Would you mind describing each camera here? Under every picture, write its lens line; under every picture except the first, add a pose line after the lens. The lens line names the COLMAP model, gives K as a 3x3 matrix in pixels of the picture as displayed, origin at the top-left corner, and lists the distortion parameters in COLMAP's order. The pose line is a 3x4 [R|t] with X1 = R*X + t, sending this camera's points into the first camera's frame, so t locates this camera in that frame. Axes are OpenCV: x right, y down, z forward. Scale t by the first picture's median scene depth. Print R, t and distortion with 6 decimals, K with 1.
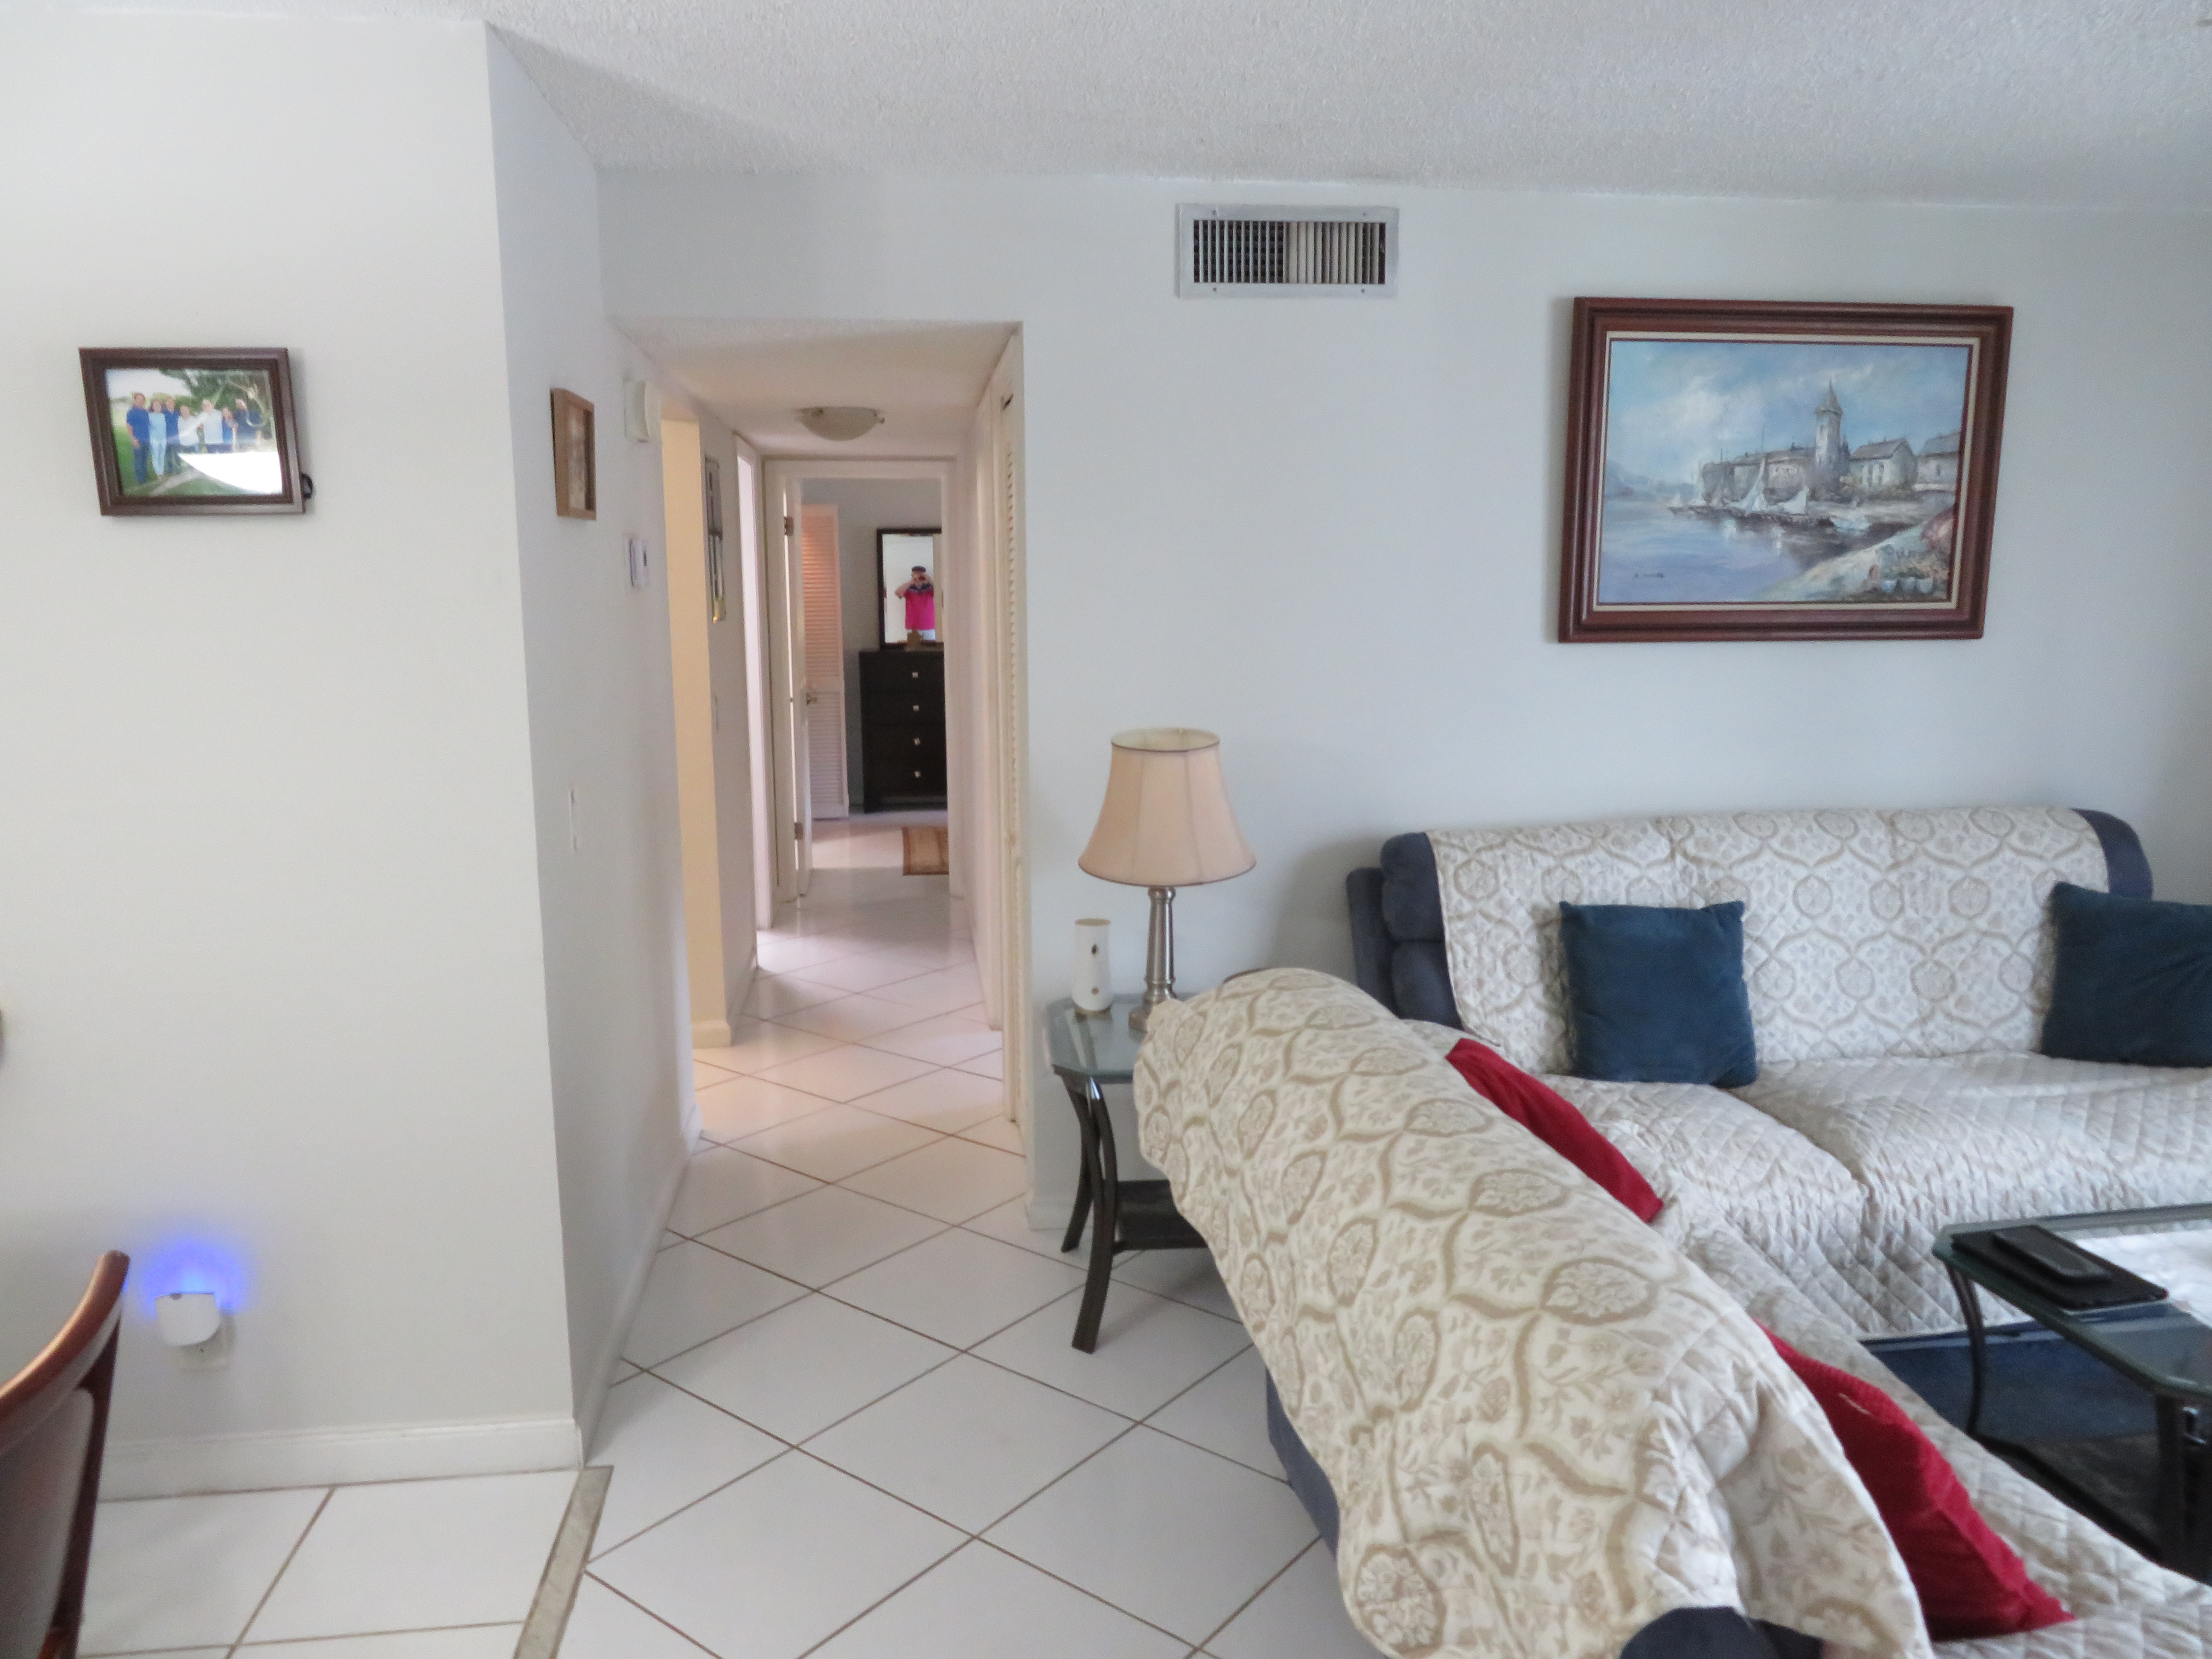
lens RADIAL K [[1577.2, 0, 1096.9], [0, 1577.2, 833.1], [0, 0, 1]] dist [-0.009959, 0.006701]
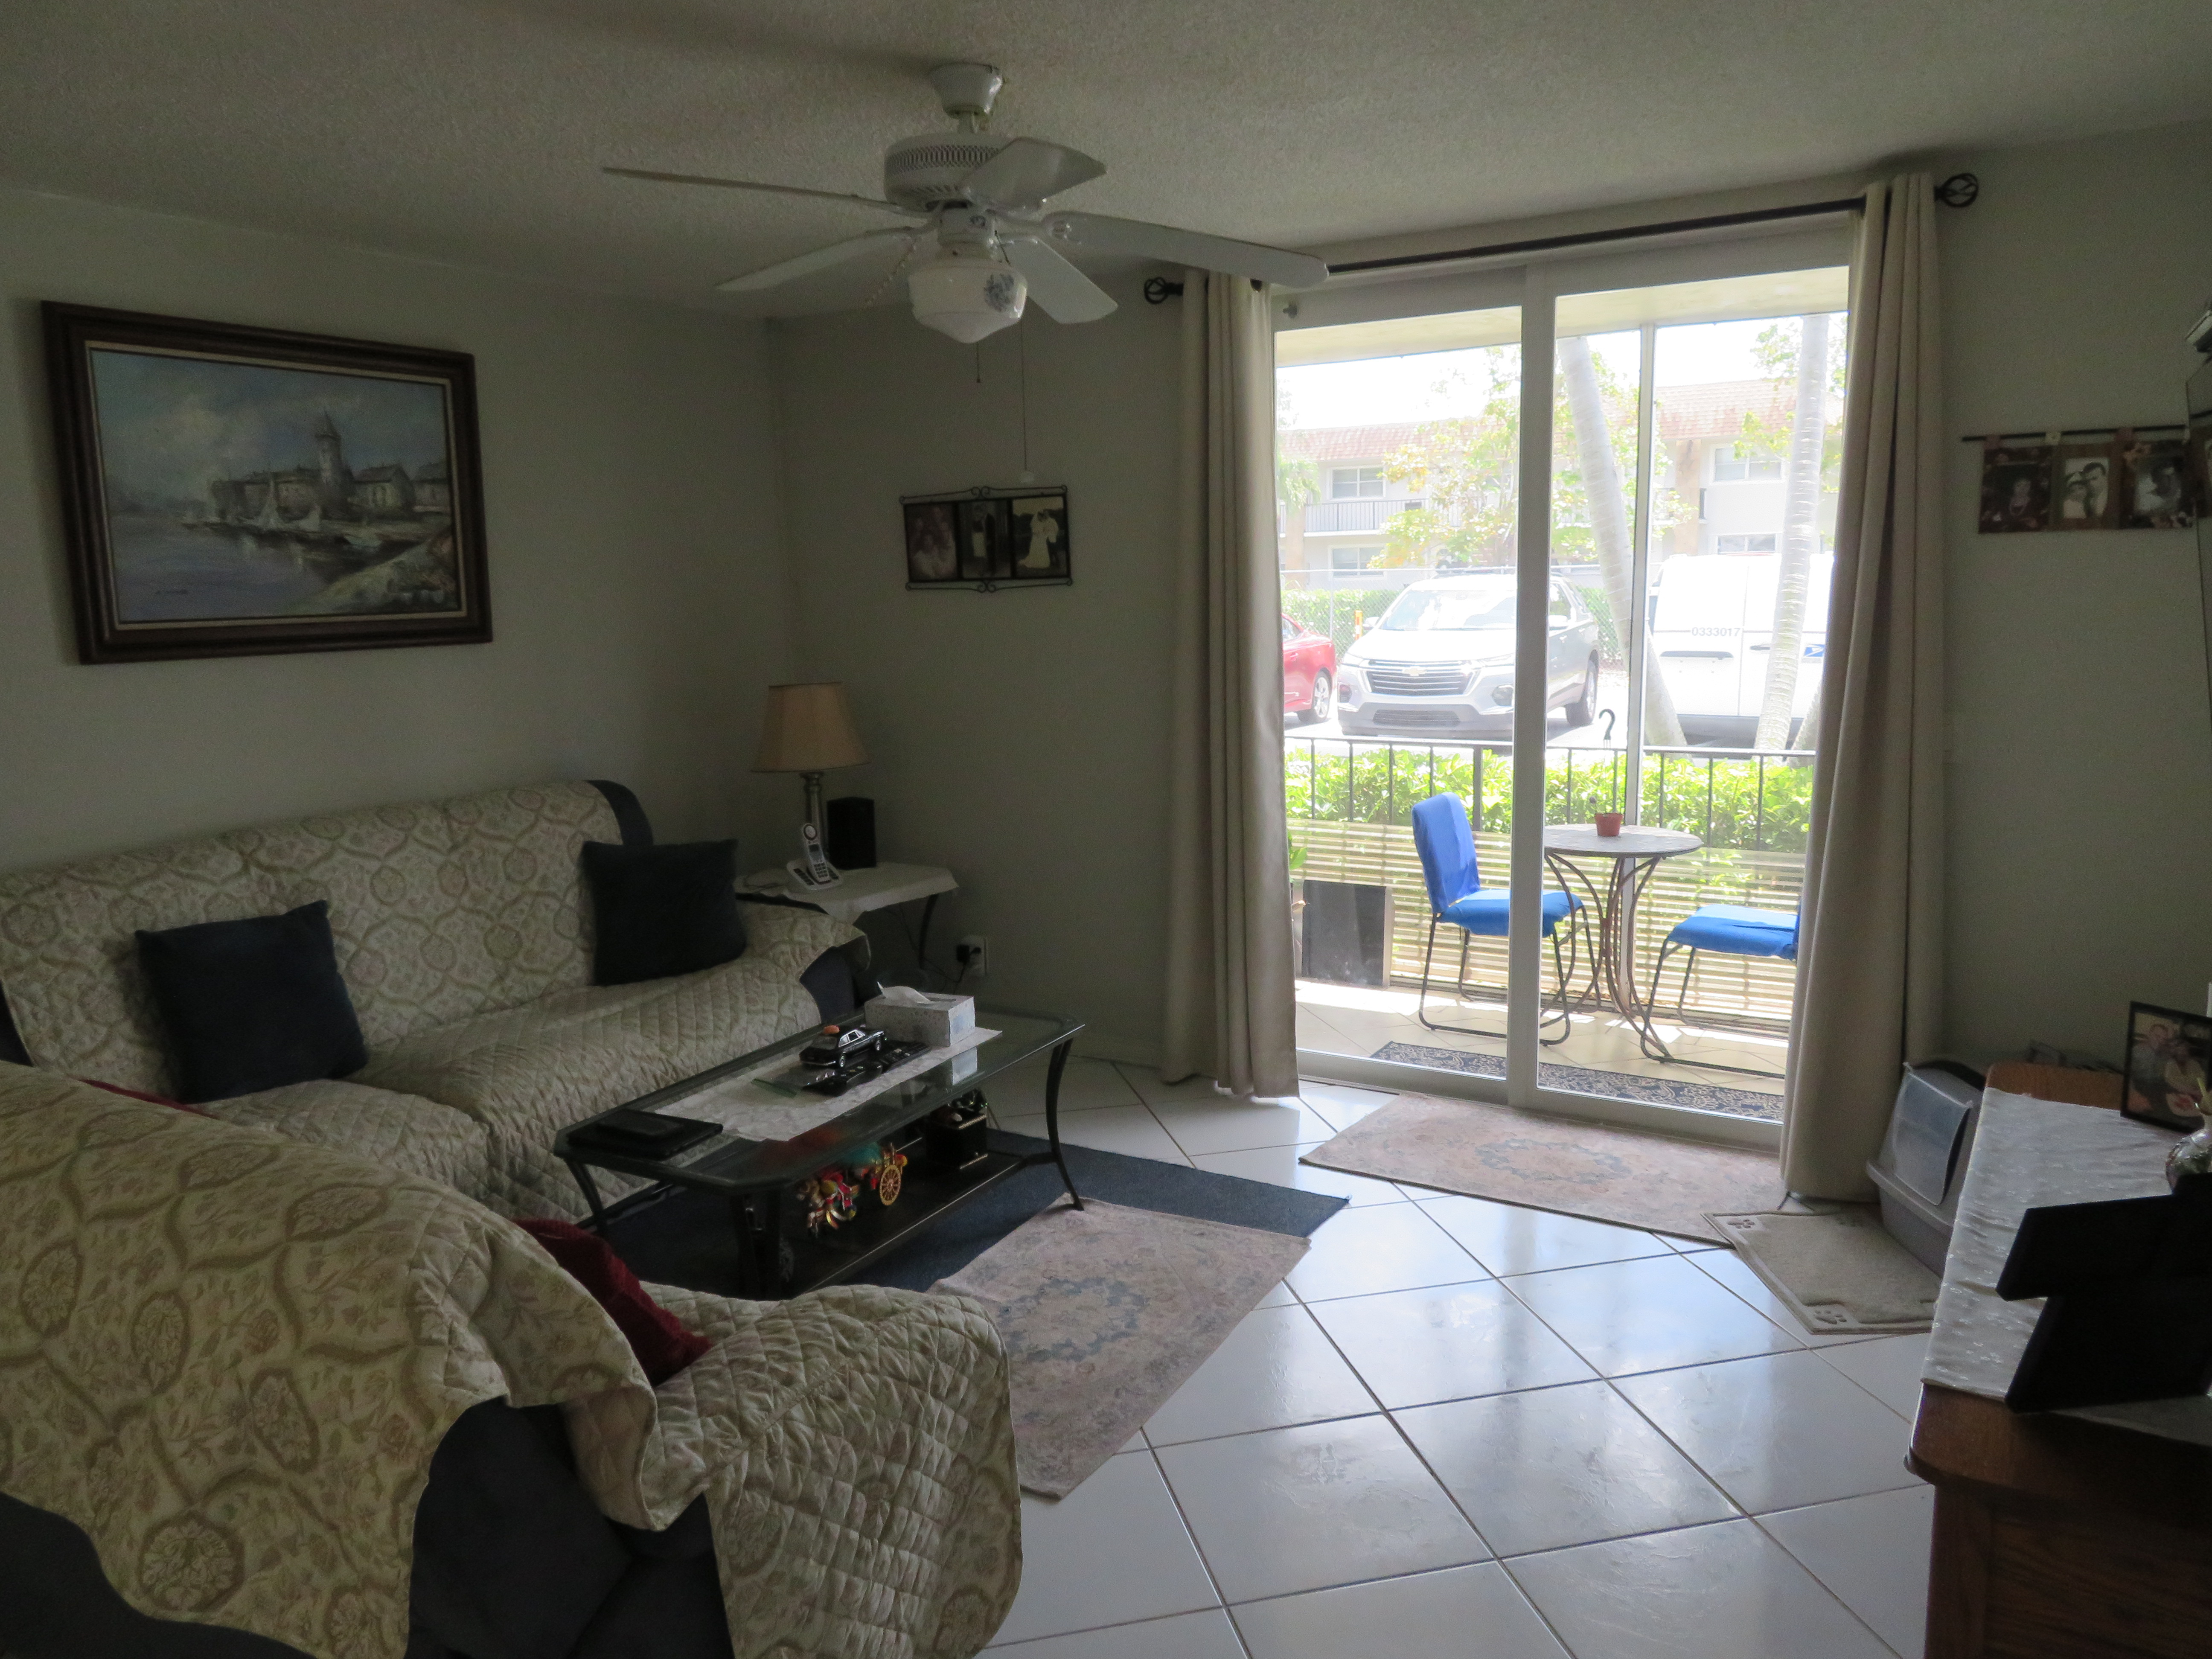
lens RADIAL K [[1577.2, 0, 1104.8], [0, 1577.2, 821.0], [0, 0, 1]] dist [-0.009959, 0.006701]
pose [[0.623097, -0.127851, 0.771624, -0.078063], [0.141256, 0.988722, 0.049756, 0.014435], [-0.769283, 0.077994, 0.634130, -0.076910]]
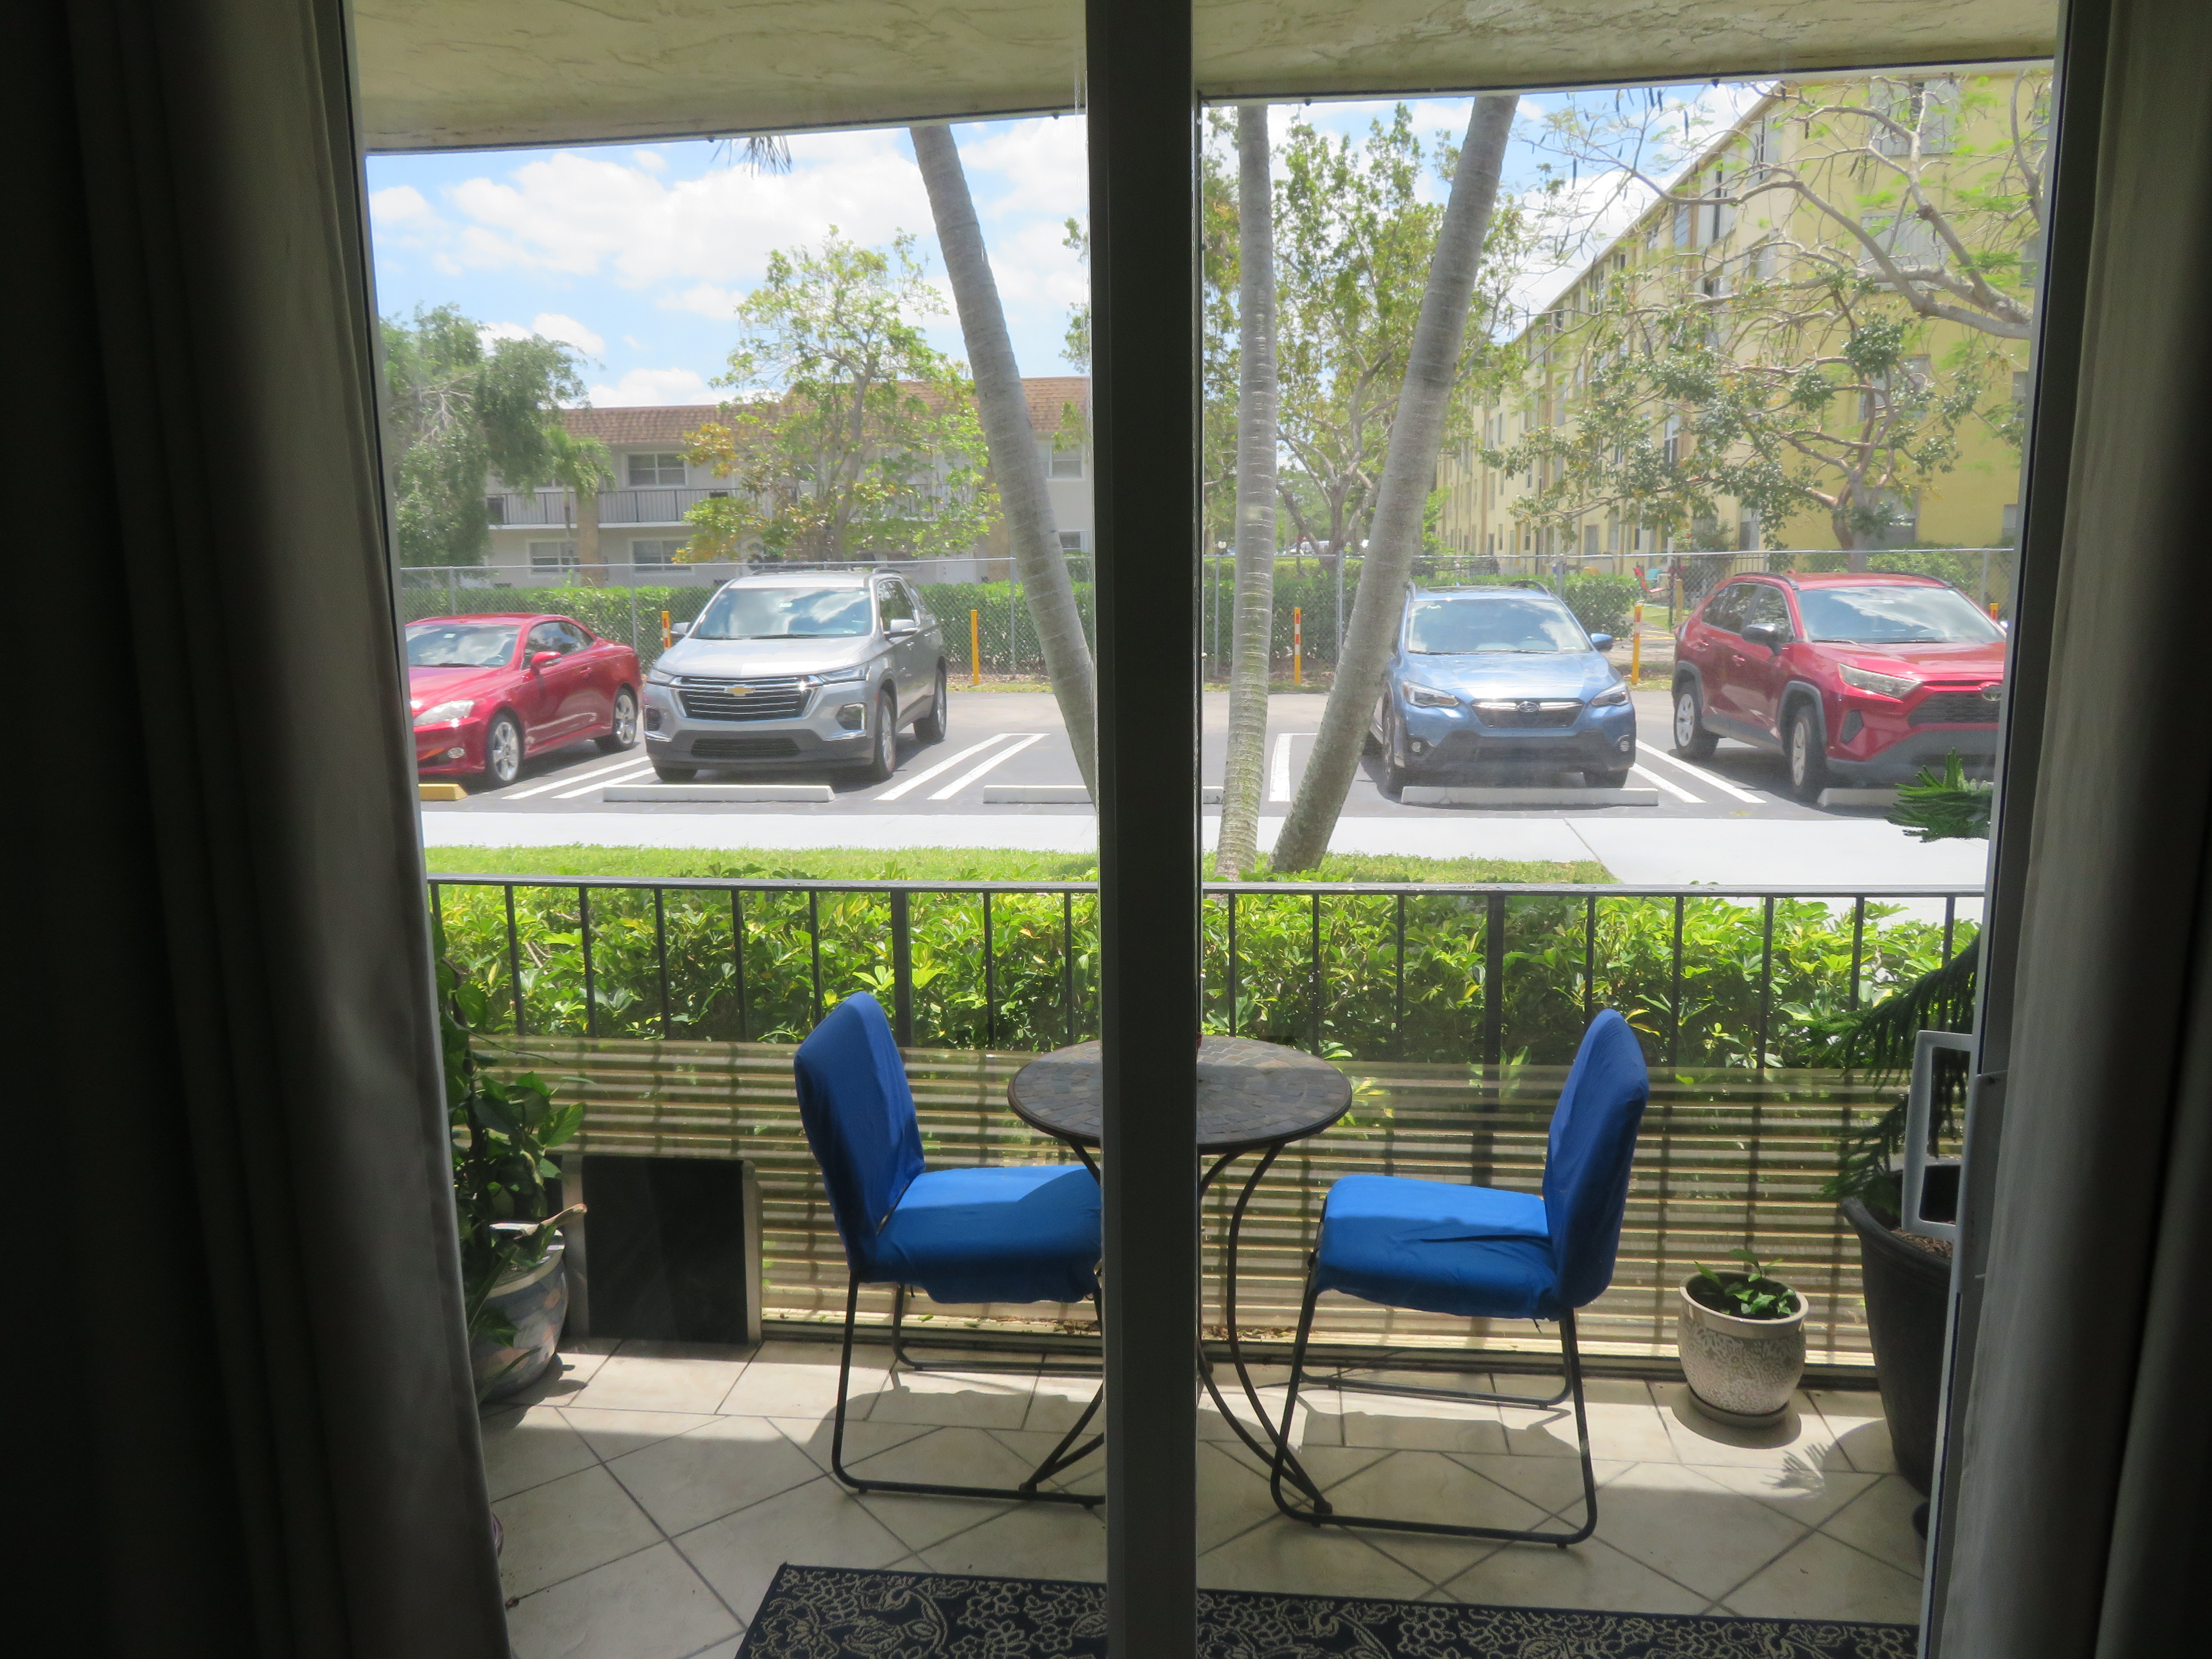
lens RADIAL K [[1577.2, 0, 1102.0], [0, 1577.2, 826.7], [0, 0, 1]] dist [-0.009959, 0.006701]
pose [[0.245011, -0.160535, 0.956137, 0.656083], [0.166063, 0.978571, 0.121748, -0.052056], [-0.955192, 0.128949, 0.266420, 0.325118]]
